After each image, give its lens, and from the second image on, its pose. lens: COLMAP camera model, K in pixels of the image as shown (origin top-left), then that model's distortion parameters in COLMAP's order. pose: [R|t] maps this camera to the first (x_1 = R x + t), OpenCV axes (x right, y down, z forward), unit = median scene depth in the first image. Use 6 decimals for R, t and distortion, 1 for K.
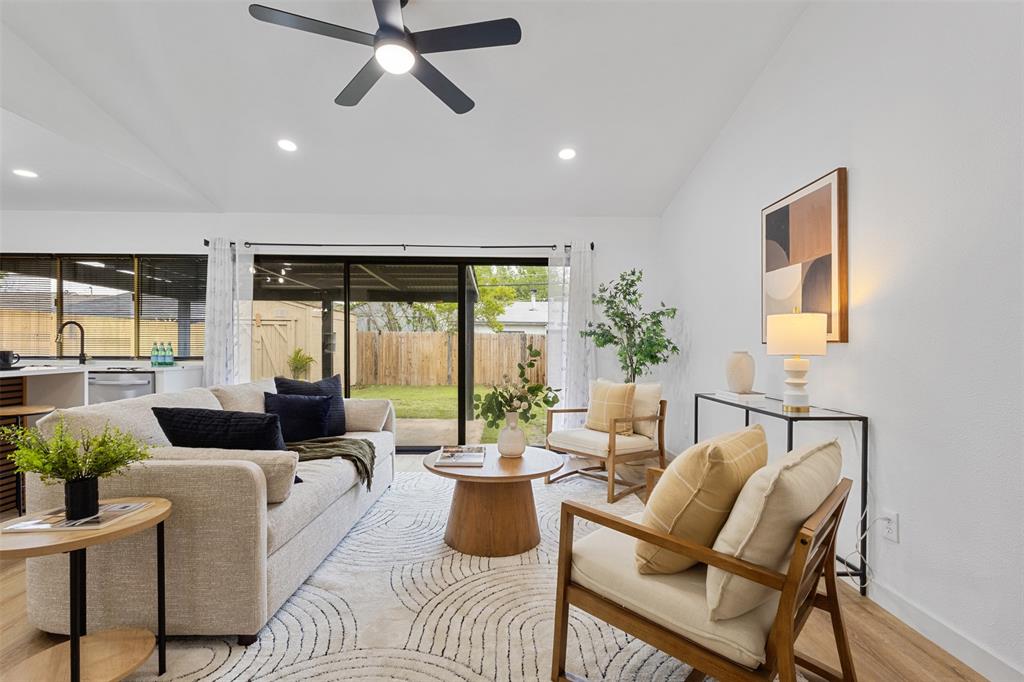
lens RADIAL K [[474.7, 0, 509.9], [0, 474.7, 349.5], [0, 0, 1]] dist [-0.003067, 0.003255]
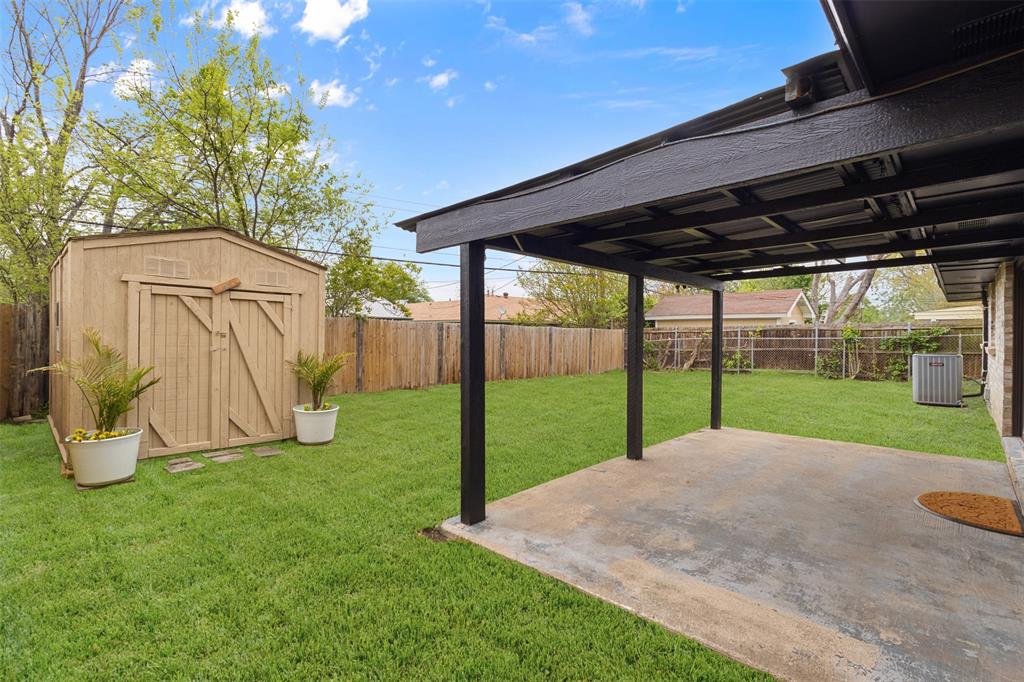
lens RADIAL K [[474.7, 0, 505.7], [0, 474.7, 333.1], [0, 0, 1]] dist [-0.003067, 0.003255]
pose [[0.717083, 0.000385, 0.696988, -1.738907], [0.004922, 0.999972, -0.005616, -0.036159], [-0.696971, 0.007458, 0.717061, 1.206402]]
